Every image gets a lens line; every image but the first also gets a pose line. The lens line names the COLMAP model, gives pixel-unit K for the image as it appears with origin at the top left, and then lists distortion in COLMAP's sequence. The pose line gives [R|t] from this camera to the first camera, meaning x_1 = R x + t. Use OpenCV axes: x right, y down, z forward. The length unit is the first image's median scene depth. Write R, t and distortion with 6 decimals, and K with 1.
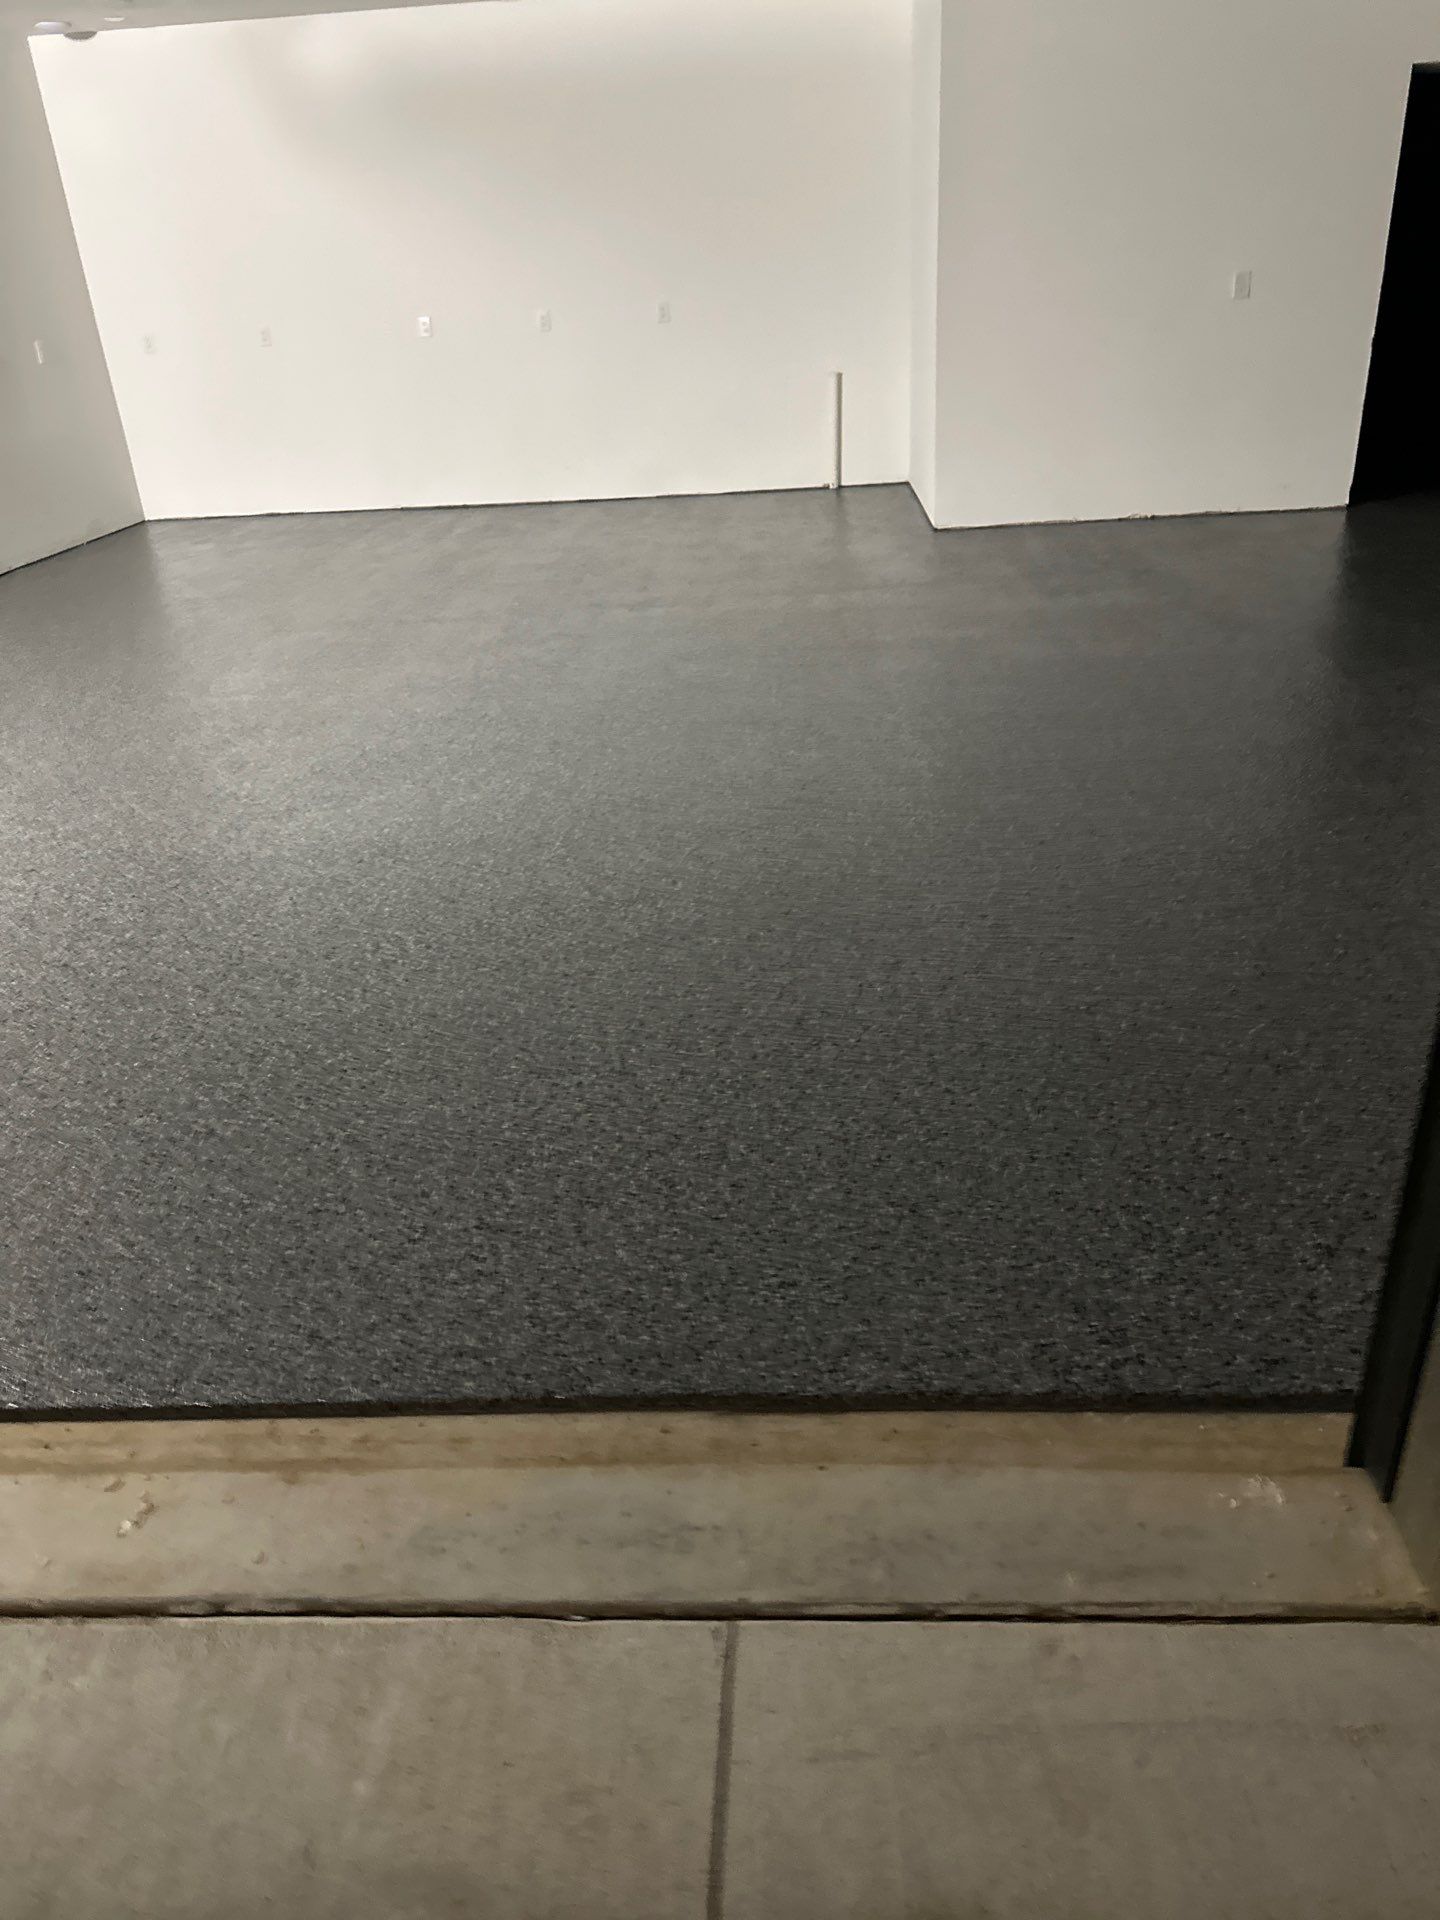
lens RADIAL K [[1323.8, 0, 720.0], [0, 1323.8, 960.0], [0, 0, 1]] dist [0.050635, -0.058346]
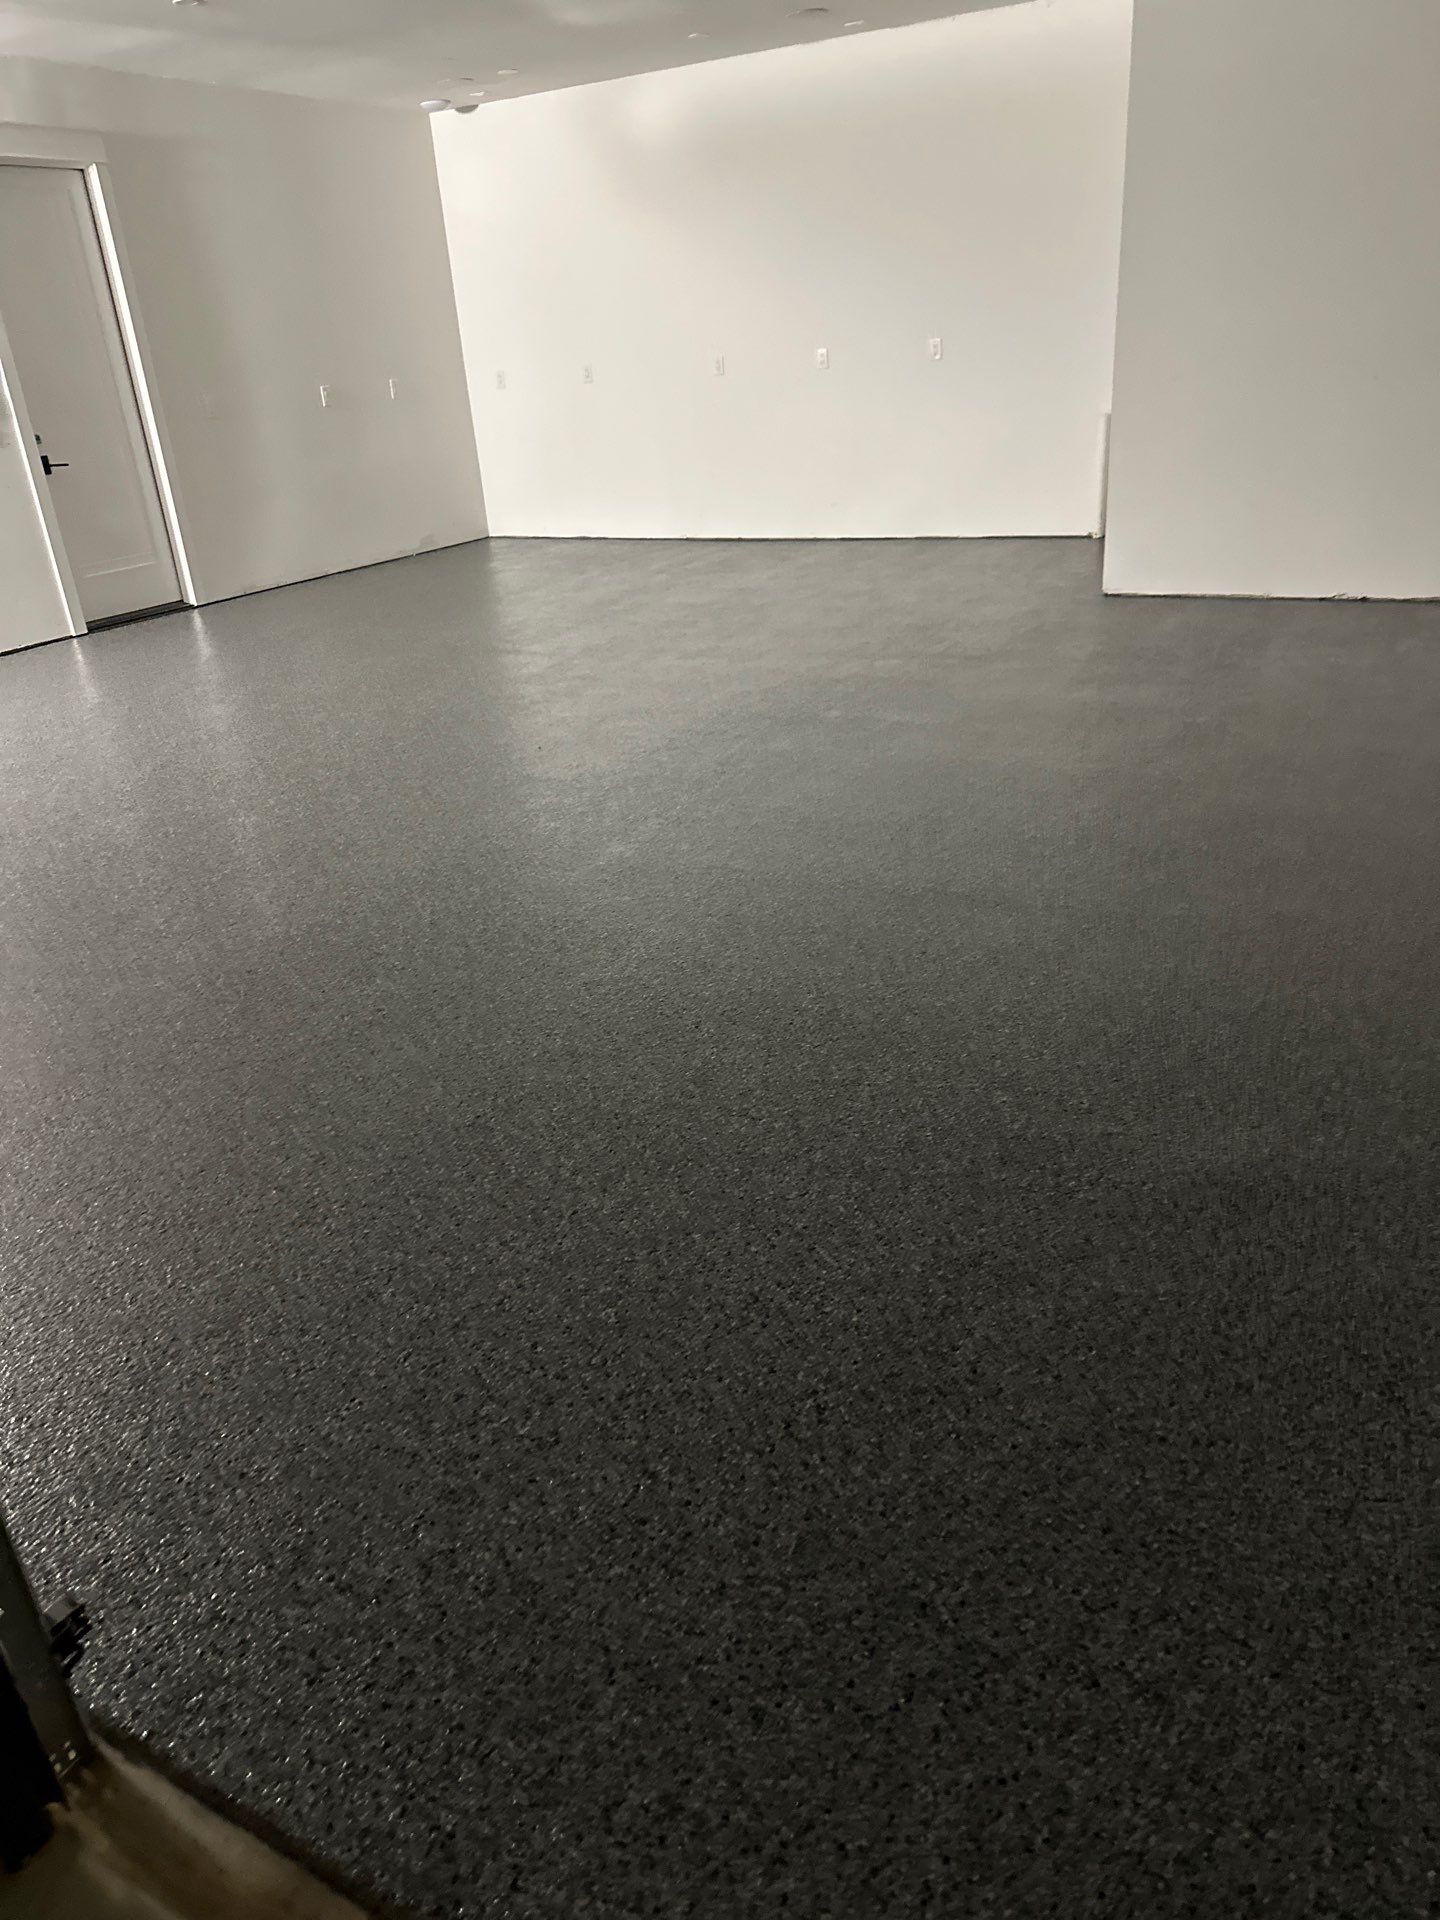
lens RADIAL K [[1342.2, 0, 722.7], [0, 1342.2, 947.9], [0, 0, 1]] dist [0.109766, -0.118187]
pose [[0.881901, 0.184885, -0.433668, 0.372931], [-0.192887, 0.980878, 0.025924, -0.064999], [0.430169, 0.060787, 0.900700, 0.080631]]
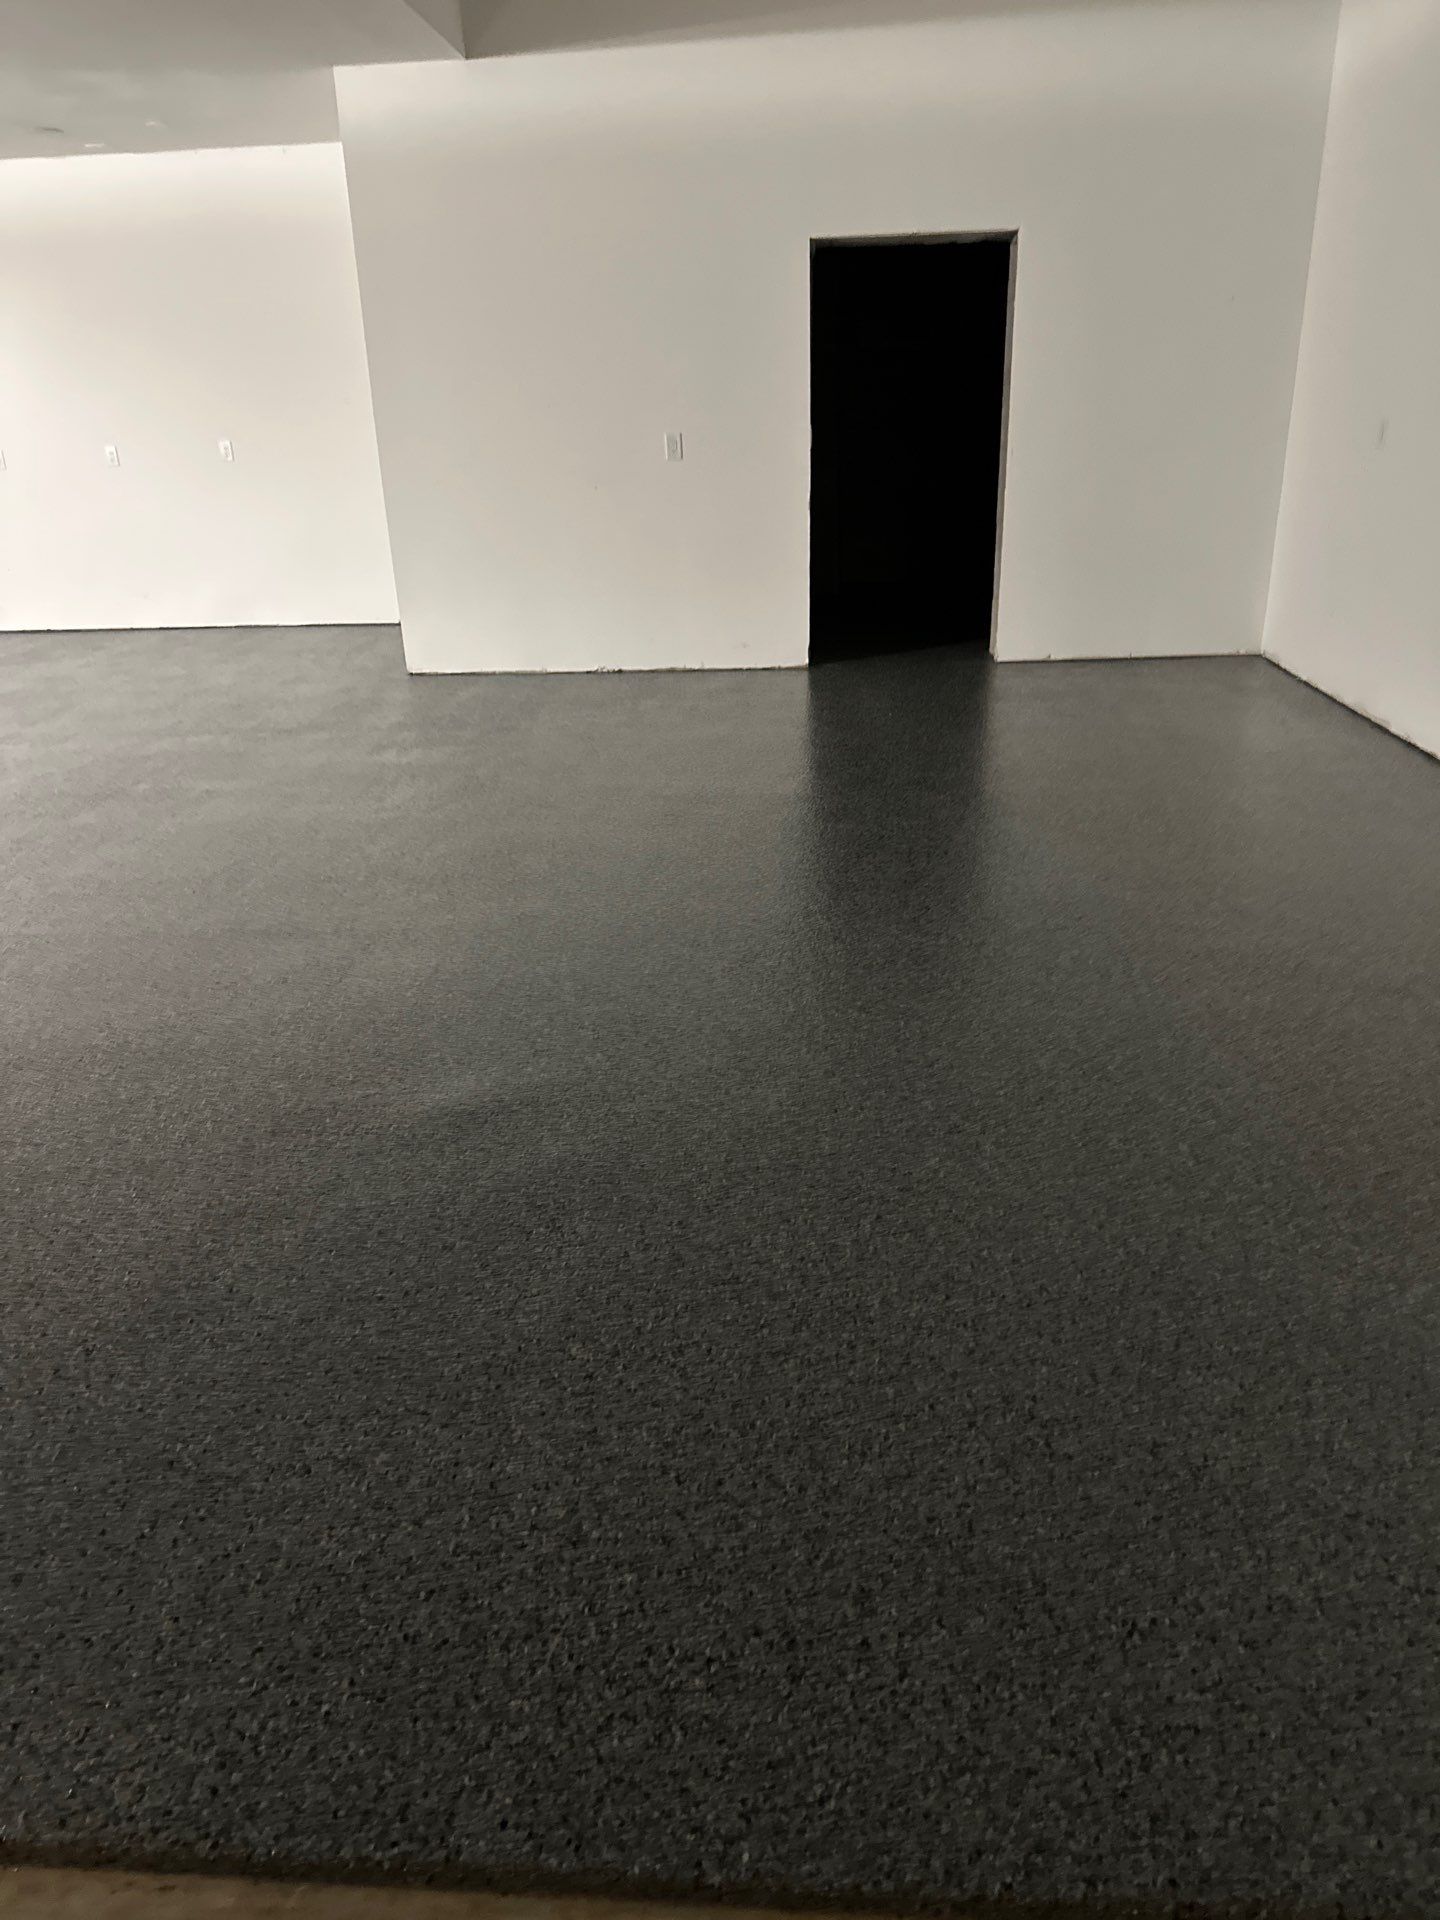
lens RADIAL K [[1323.8, 0, 720.0], [0, 1323.8, 960.0], [0, 0, 1]] dist [0.050635, -0.058346]
pose [[0.998472, 0.039474, -0.038673, 0.436465], [-0.042275, 0.996324, -0.074508, -0.045789], [0.035590, 0.076029, 0.996470, 0.036225]]
